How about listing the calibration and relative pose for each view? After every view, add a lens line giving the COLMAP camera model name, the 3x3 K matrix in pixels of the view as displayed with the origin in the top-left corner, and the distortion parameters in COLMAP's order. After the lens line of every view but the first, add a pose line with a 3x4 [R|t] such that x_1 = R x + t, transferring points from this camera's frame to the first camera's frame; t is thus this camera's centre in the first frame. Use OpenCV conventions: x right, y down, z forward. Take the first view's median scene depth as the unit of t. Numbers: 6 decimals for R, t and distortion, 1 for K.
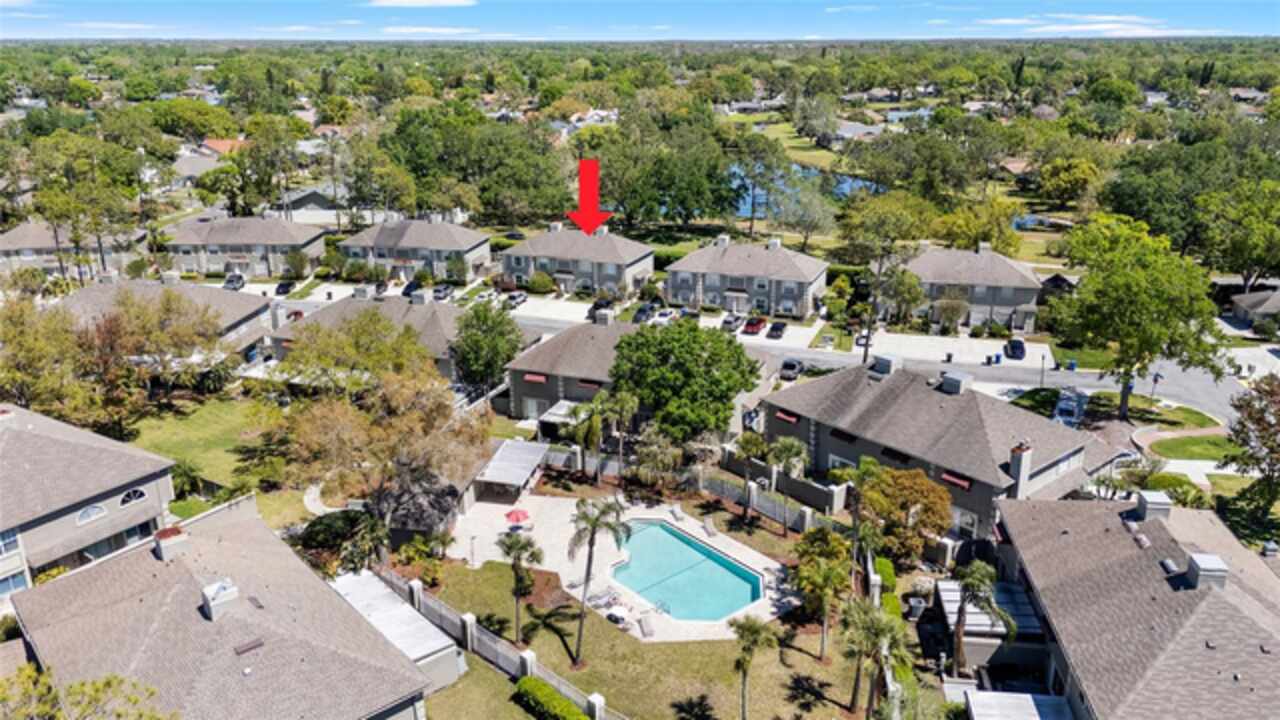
lens RADIAL K [[963.1, 0, 640.0], [0, 963.1, 362.9], [0, 0, 1]] dist [0.057561, -0.051435]
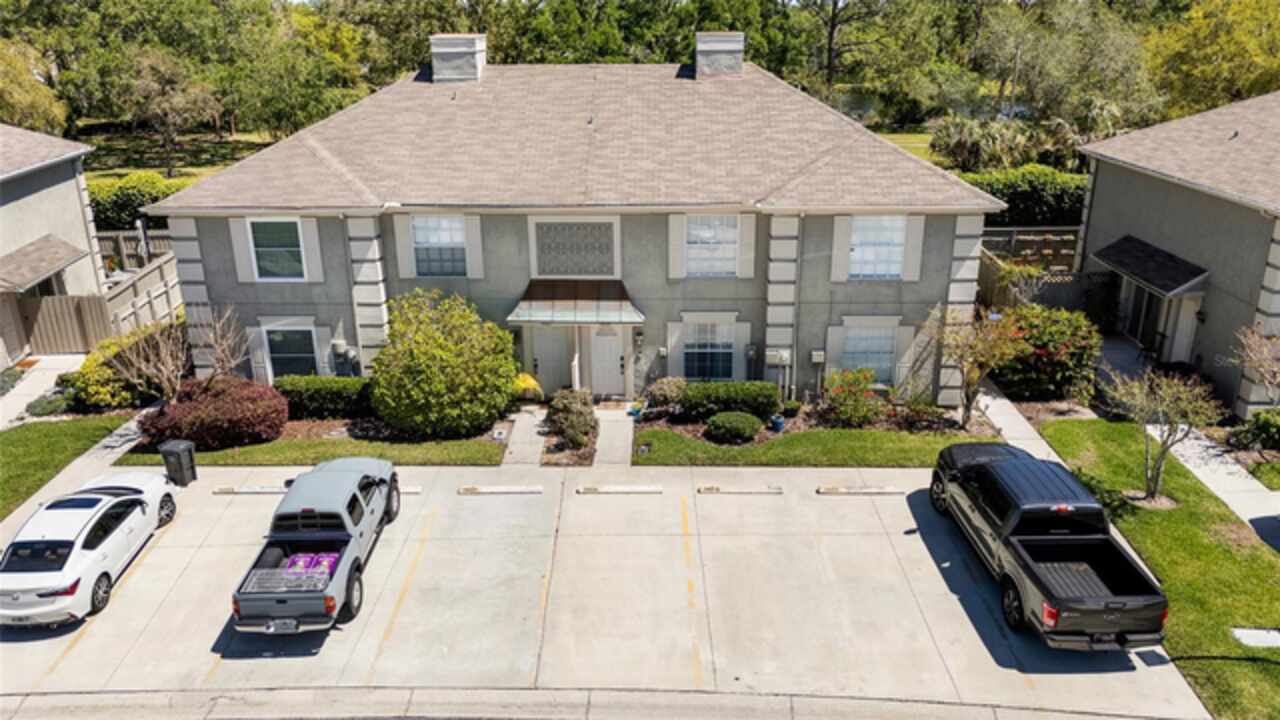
lens RADIAL K [[963.1, 0, 636.3], [0, 963.1, 356.5], [0, 0, 1]] dist [0.057561, -0.051435]
pose [[0.942087, -0.116747, 0.314391, -0.118651], [0.114622, 0.993087, 0.025304, -0.081666], [-0.315172, 0.012197, 0.948956, 0.793860]]
